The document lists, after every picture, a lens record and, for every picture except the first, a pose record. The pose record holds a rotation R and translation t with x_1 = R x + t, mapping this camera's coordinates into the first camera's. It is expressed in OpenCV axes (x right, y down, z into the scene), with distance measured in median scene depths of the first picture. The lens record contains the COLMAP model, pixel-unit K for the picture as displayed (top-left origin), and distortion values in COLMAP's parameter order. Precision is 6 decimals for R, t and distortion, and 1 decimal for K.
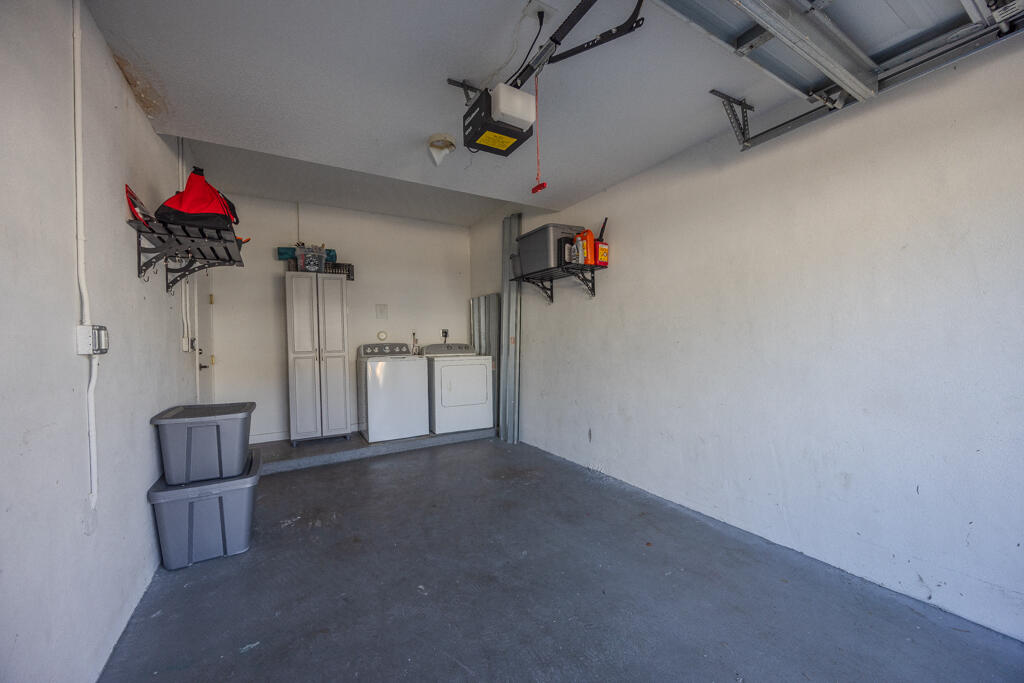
lens RADIAL K [[388.0, 0, 510.7], [0, 388.0, 344.6], [0, 0, 1]] dist [0.001423, 0.000962]
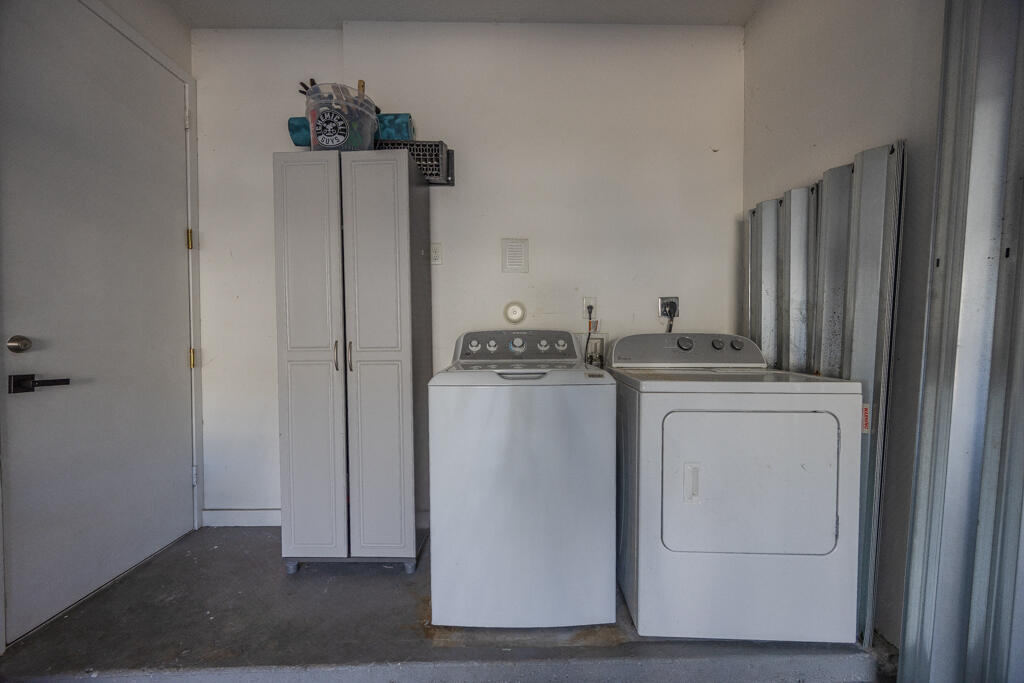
lens RADIAL K [[388.0, 0, 505.7], [0, 388.0, 343.1], [0, 0, 1]] dist [0.001423, 0.000962]
pose [[0.865666, 0.031189, -0.499650, -0.128016], [-0.015109, 0.999230, 0.036197, -0.004350], [0.500395, -0.023785, 0.865471, 0.639009]]
